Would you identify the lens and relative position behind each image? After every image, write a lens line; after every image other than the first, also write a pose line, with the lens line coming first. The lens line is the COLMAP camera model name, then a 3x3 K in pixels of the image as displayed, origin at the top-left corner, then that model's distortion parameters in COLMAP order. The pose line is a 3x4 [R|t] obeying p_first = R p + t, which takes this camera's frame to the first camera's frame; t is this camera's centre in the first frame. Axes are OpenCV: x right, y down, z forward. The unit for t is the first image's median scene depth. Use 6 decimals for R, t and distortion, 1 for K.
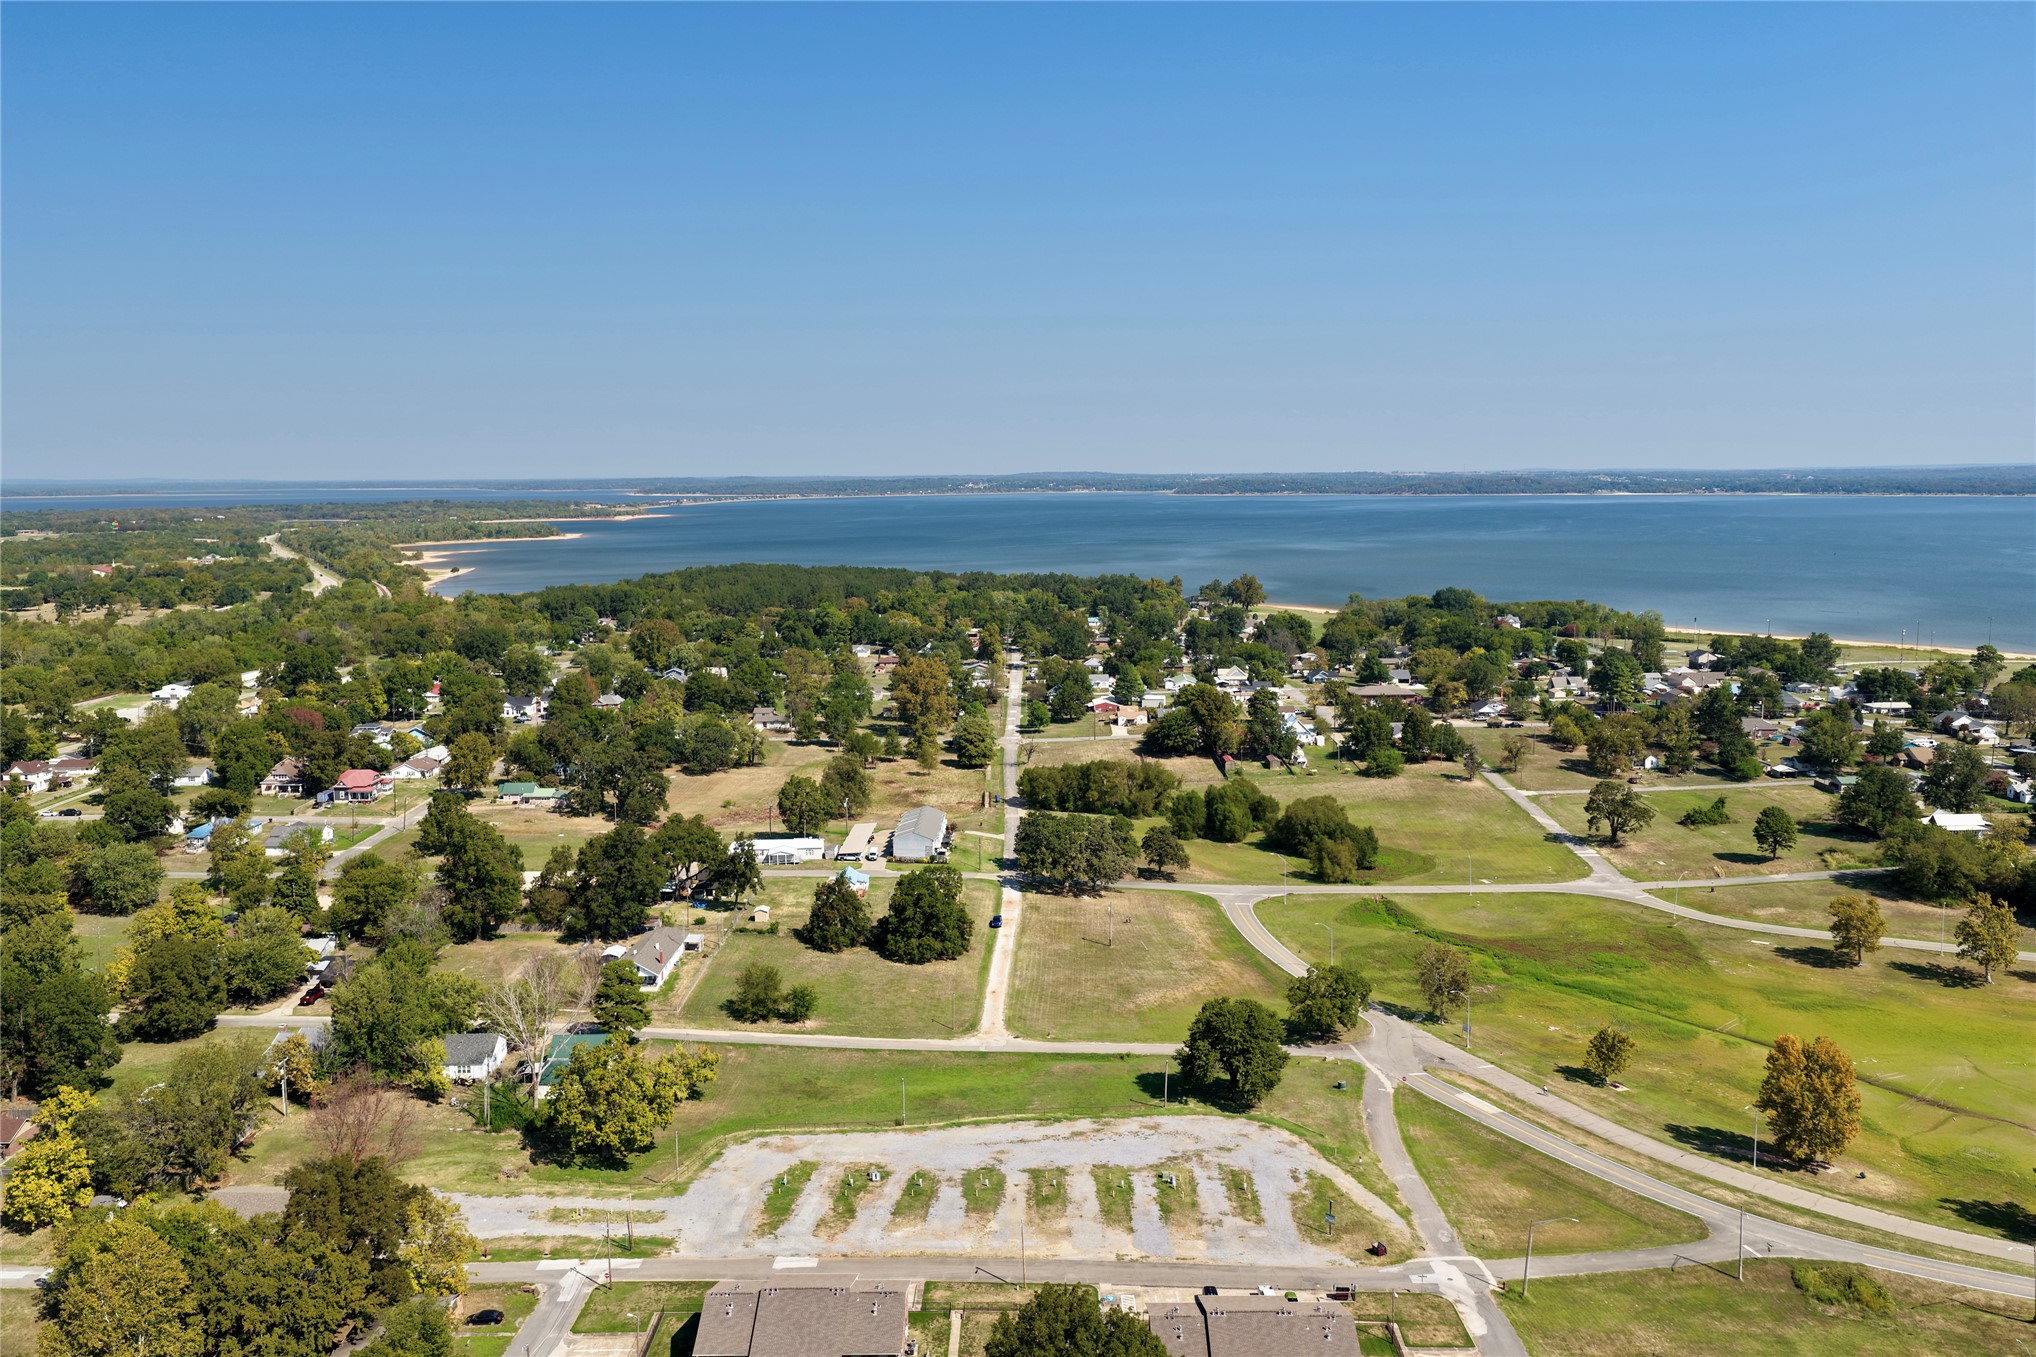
lens RADIAL K [[1690.7, 0, 1014.8], [0, 1690.7, 679.7], [0, 0, 1]] dist [-0.012188, 0.037200]
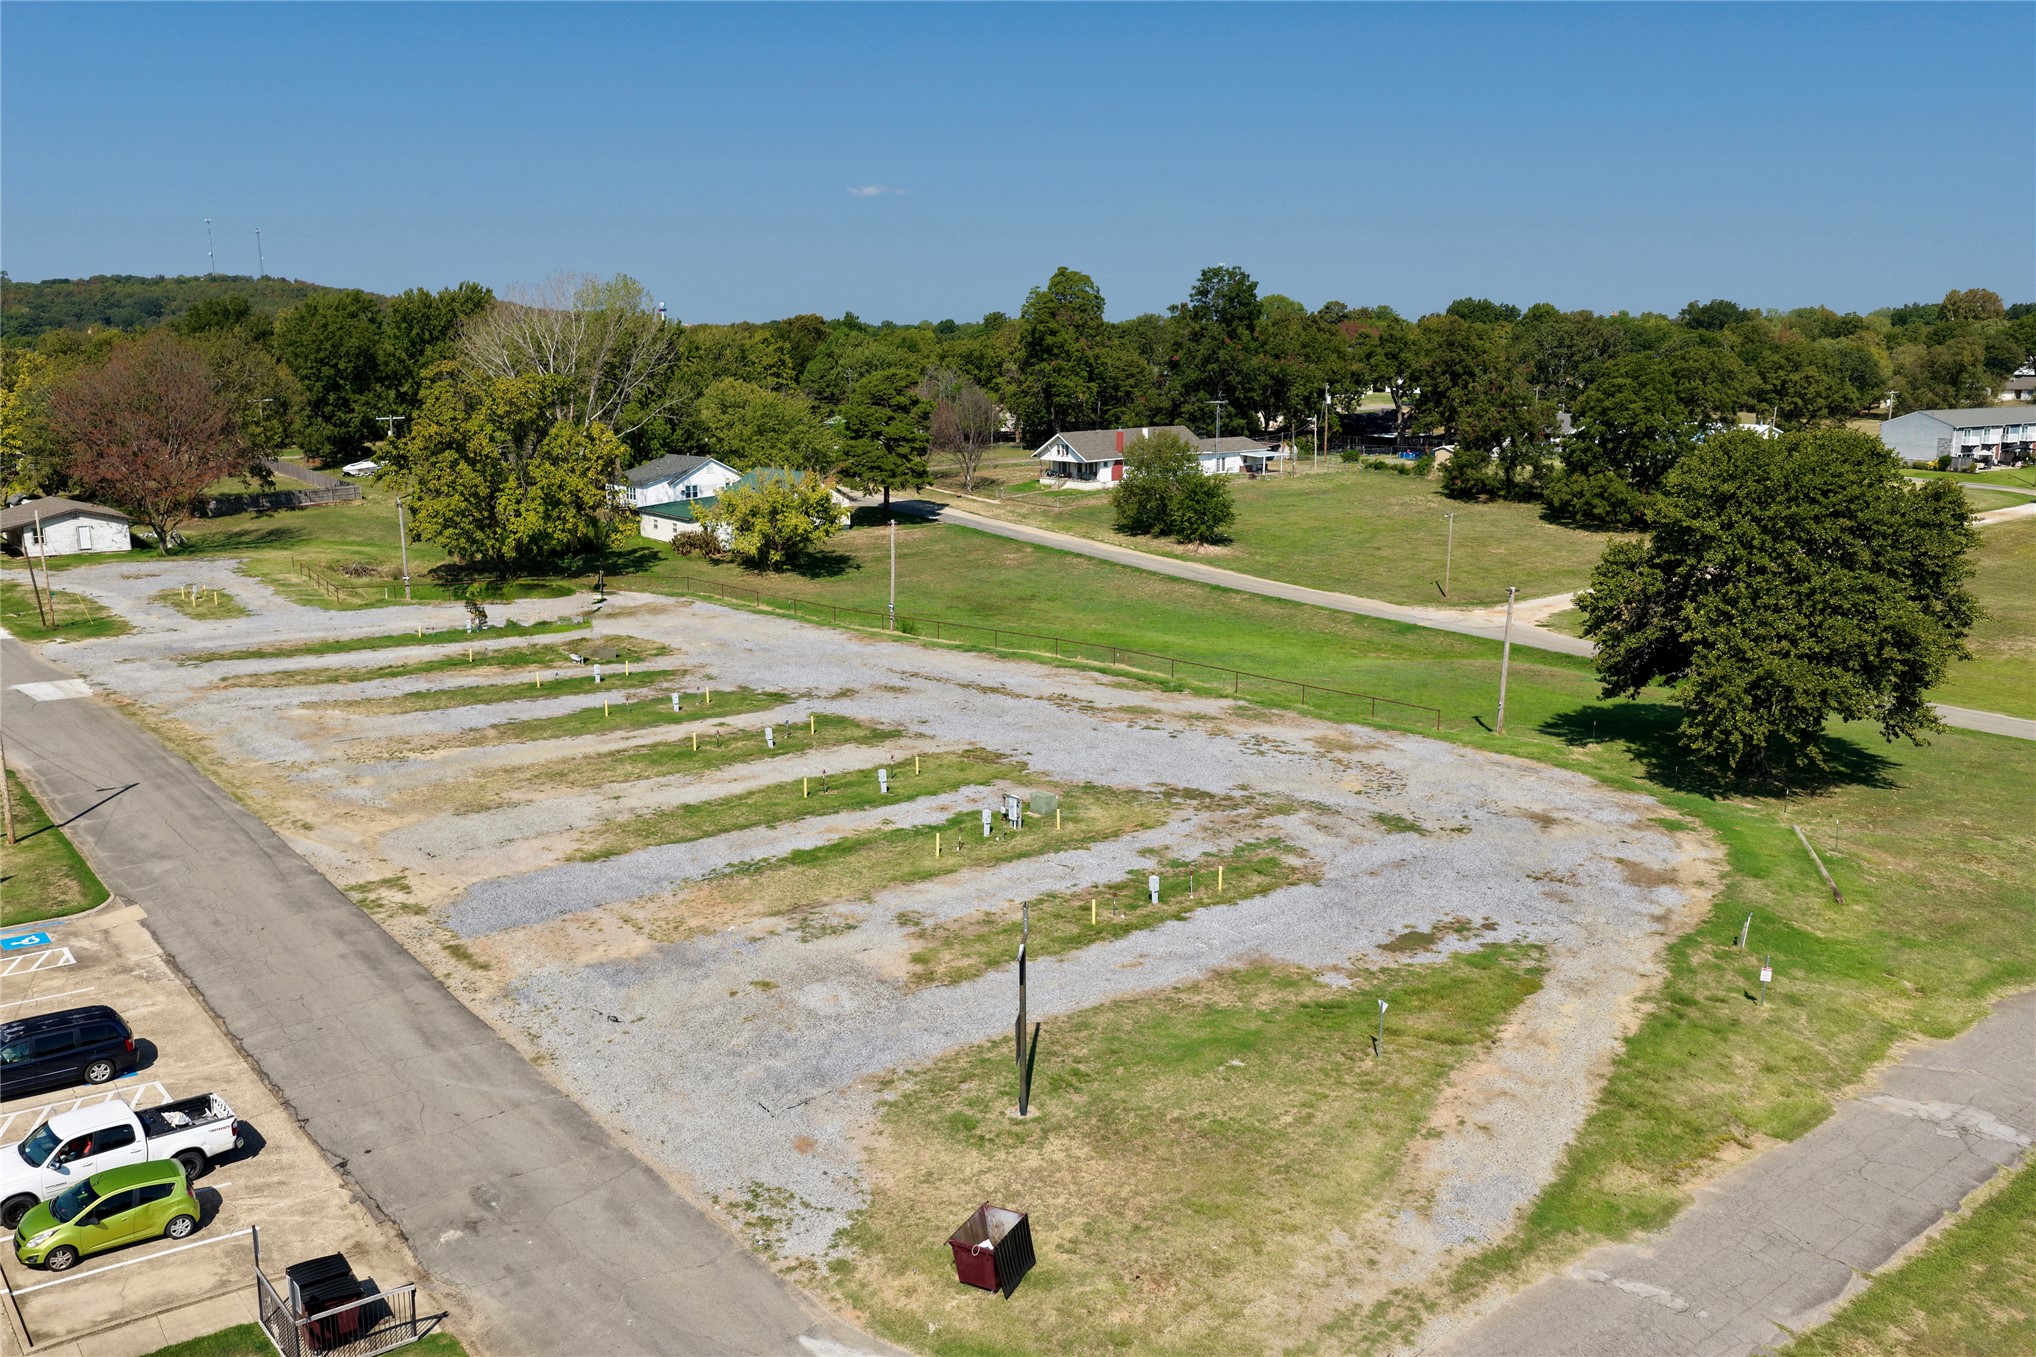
lens RADIAL K [[1690.7, 0, 1025.4], [0, 1690.7, 676.1], [0, 0, 1]] dist [-0.012188, 0.037200]
pose [[0.637870, 0.160603, -0.753212, 0.301412], [-0.096332, 0.986972, 0.128866, 0.231273], [0.764096, -0.009641, 0.645031, 0.799694]]
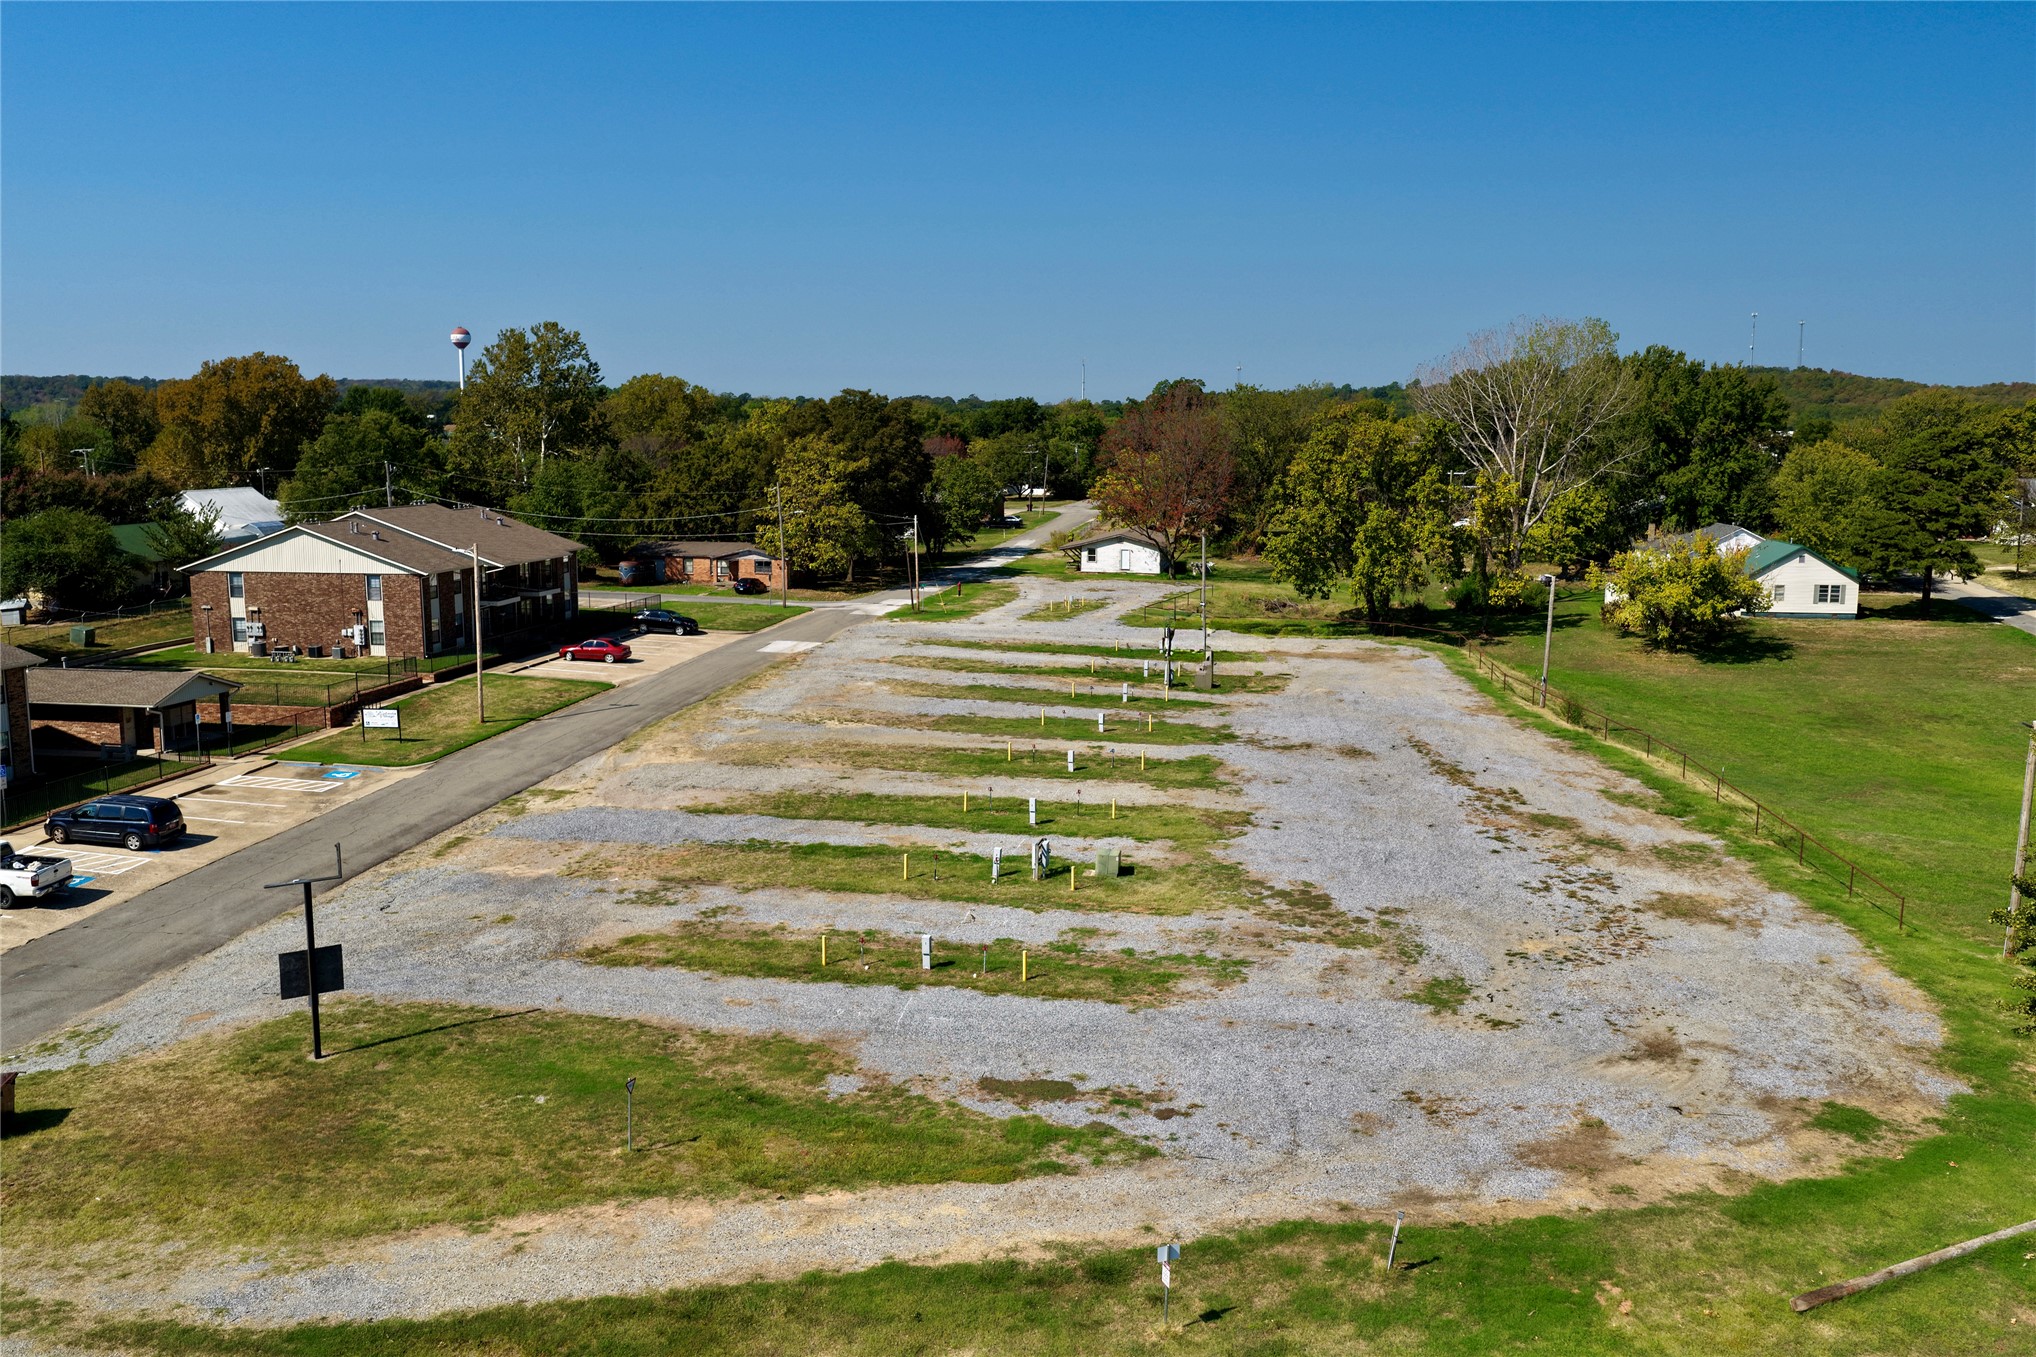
lens RADIAL K [[1690.7, 0, 1021.6], [0, 1690.7, 679.6], [0, 0, 1]] dist [-0.012188, 0.037200]
pose [[-0.175350, 0.154616, -0.972289, 0.325863], [-0.122726, 0.976455, 0.177412, 0.221625], [0.976827, 0.150434, -0.152246, 1.010381]]
